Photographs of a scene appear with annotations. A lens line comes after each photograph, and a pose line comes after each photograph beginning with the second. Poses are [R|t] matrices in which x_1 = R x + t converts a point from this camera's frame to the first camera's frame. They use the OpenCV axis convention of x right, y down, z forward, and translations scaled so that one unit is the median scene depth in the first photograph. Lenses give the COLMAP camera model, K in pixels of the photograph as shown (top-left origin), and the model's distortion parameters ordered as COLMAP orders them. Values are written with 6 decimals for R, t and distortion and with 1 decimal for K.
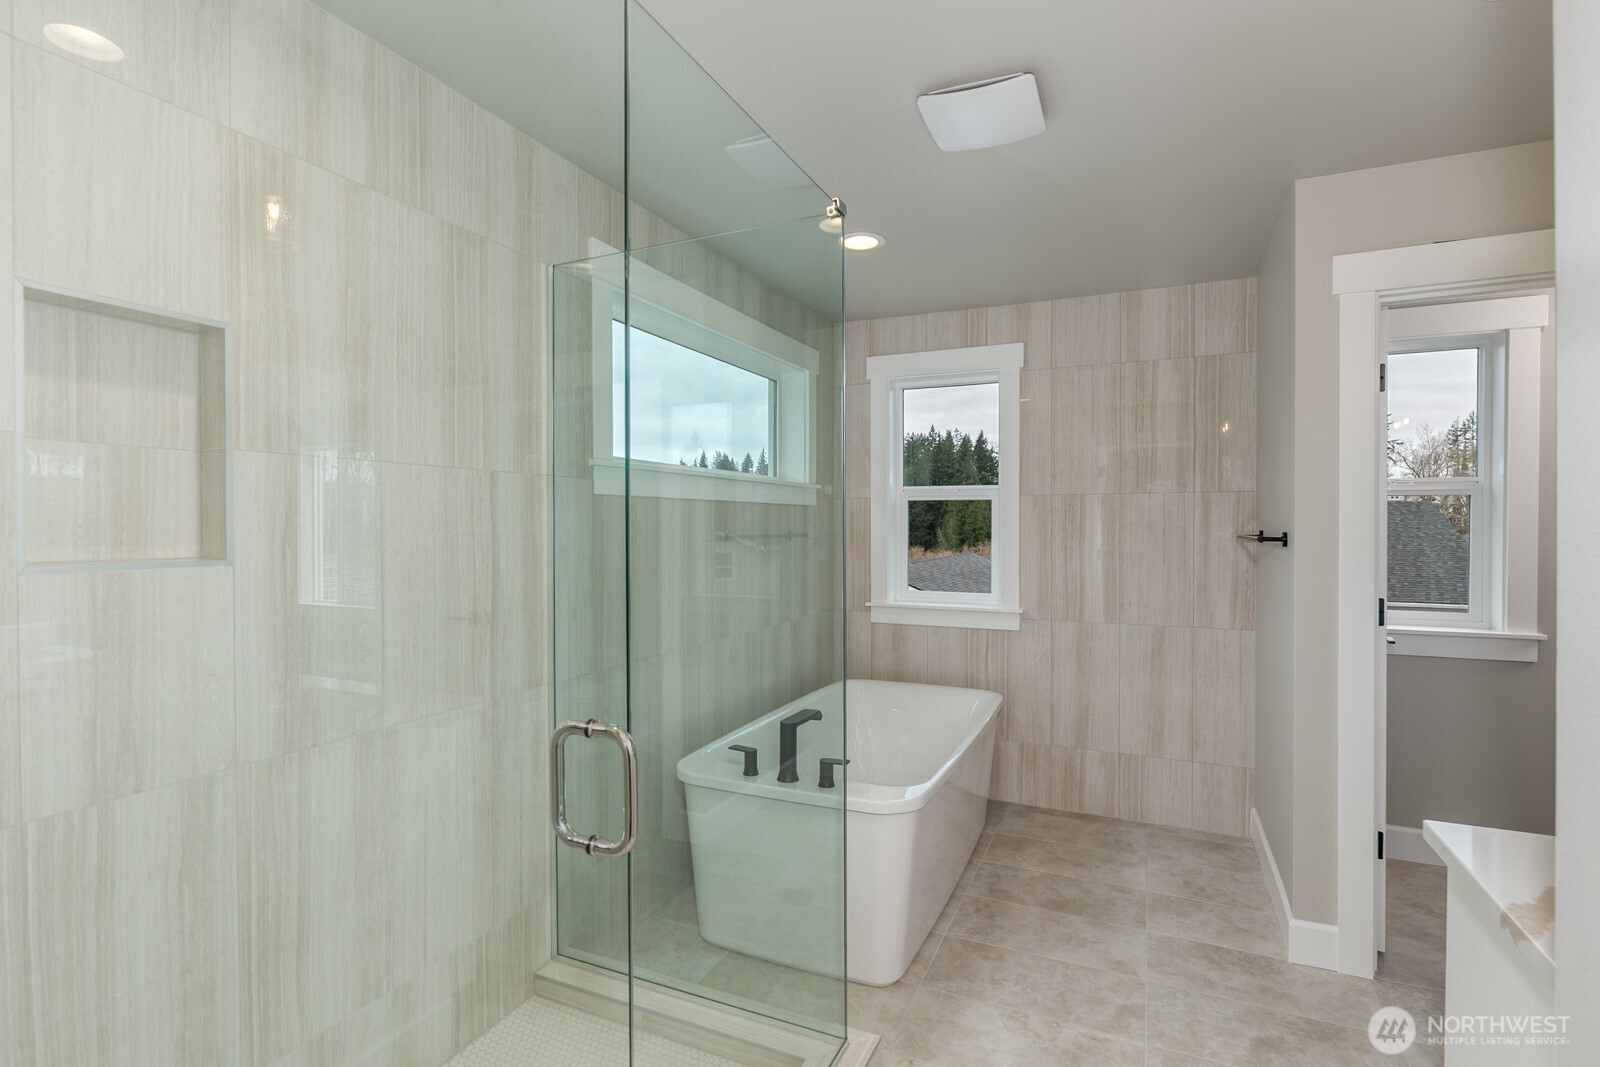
lens RADIAL K [[761.8, 0, 803.5], [0, 761.8, 534.1], [0, 0, 1]] dist [0.002040, 0.000241]
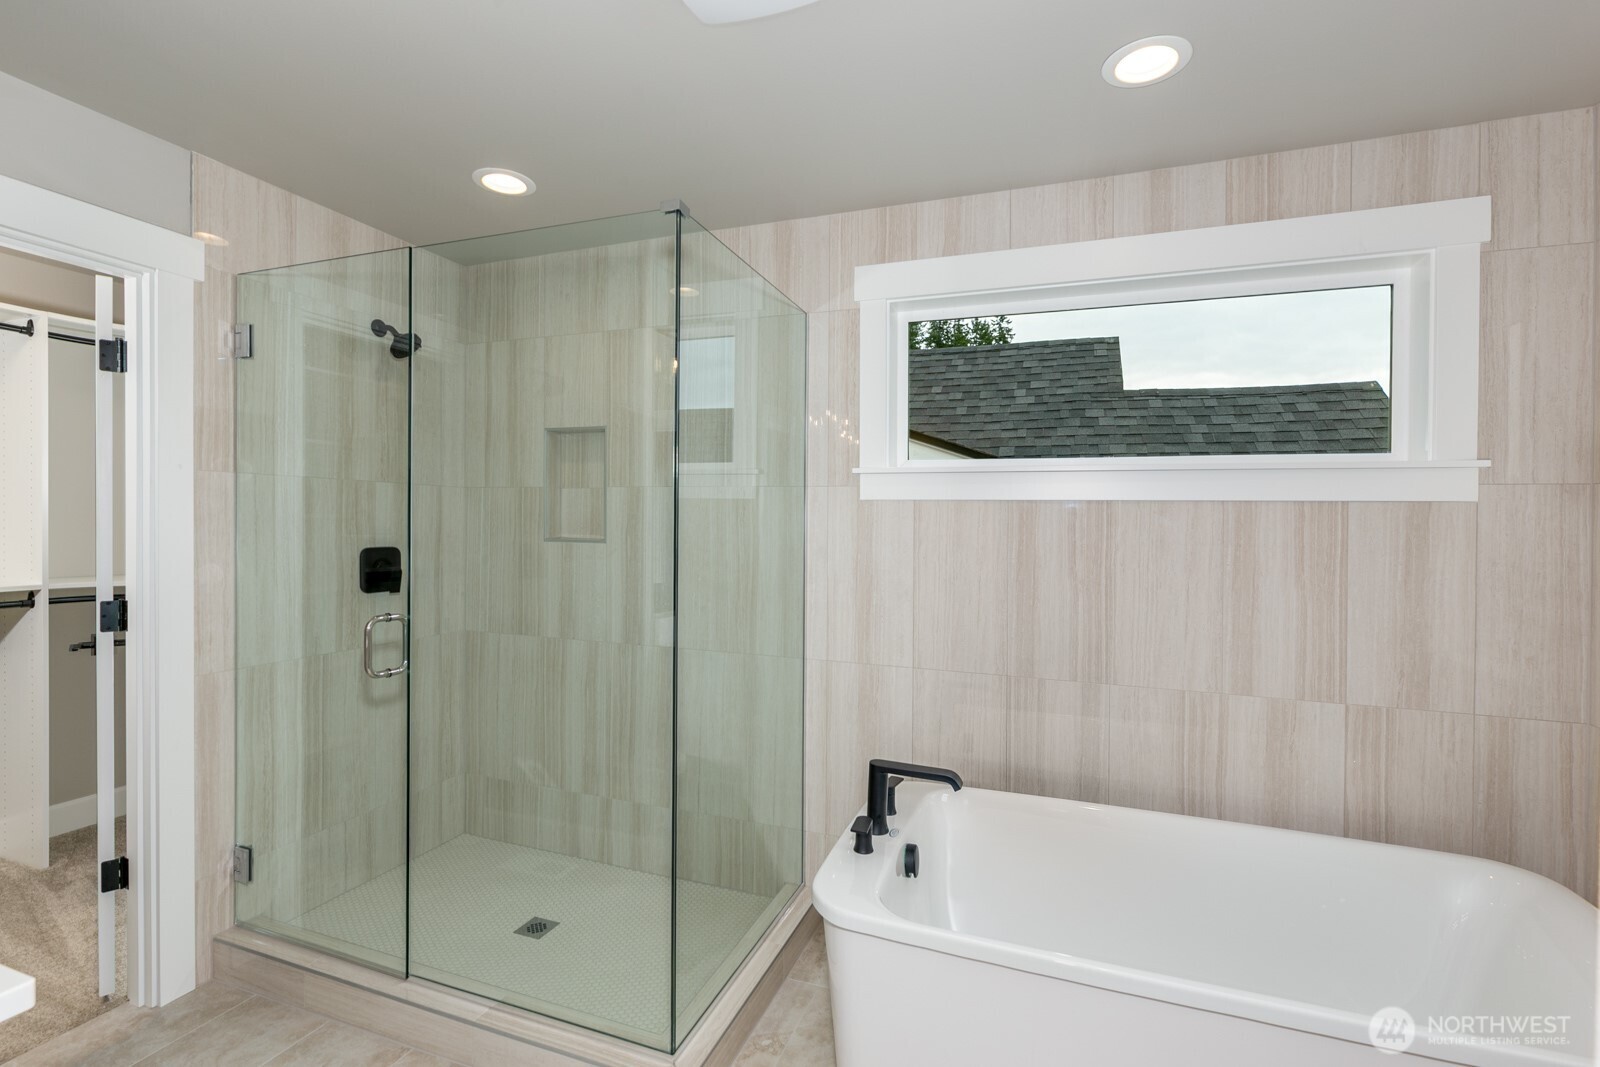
lens RADIAL K [[732.8, 0, 796.3], [0, 732.8, 528.6], [0, 0, 1]] dist [-0.001386, 0.001977]
pose [[0.064568, 0.015503, -0.997793, 0.784212], [-0.026255, 0.999560, 0.013831, -0.024543], [0.997568, 0.025304, 0.064947, 0.868631]]
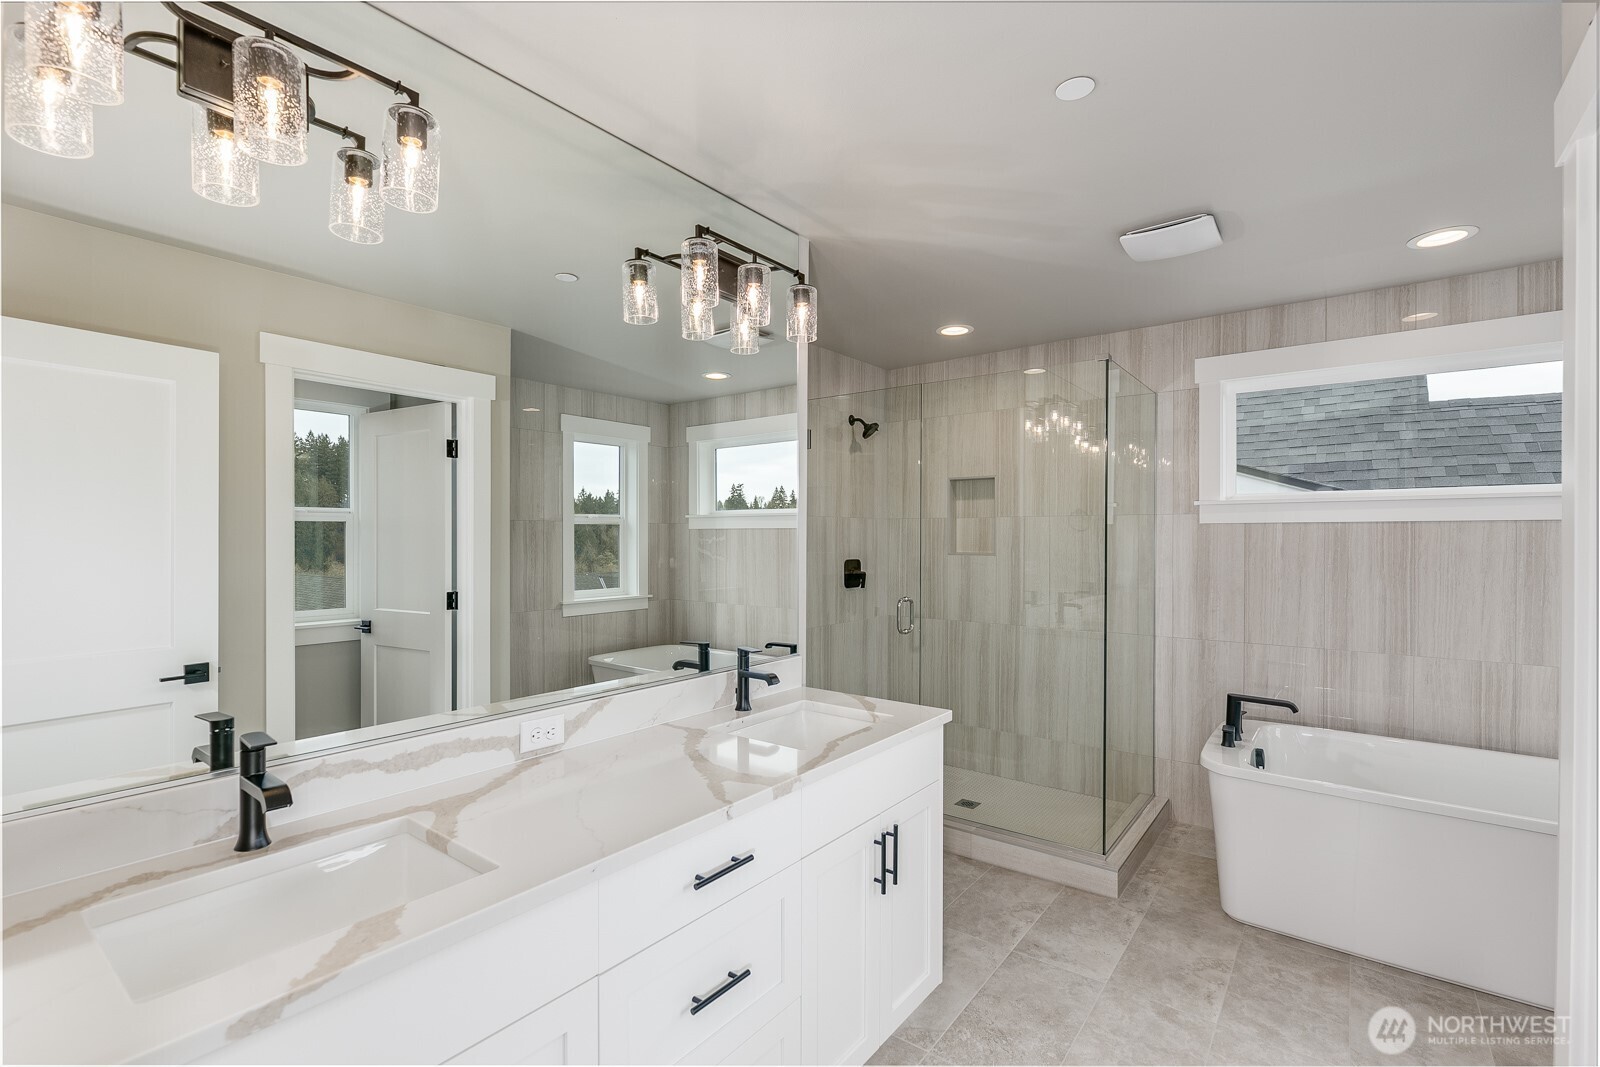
lens RADIAL K [[732.8, 0, 786.3], [0, 732.8, 551.2], [0, 0, 1]] dist [-0.001386, 0.001977]
pose [[-0.235738, 0.027272, -0.971434, 1.400941], [-0.008571, 0.999509, 0.030140, -0.035488], [0.971779, 0.015431, -0.235388, 0.554086]]
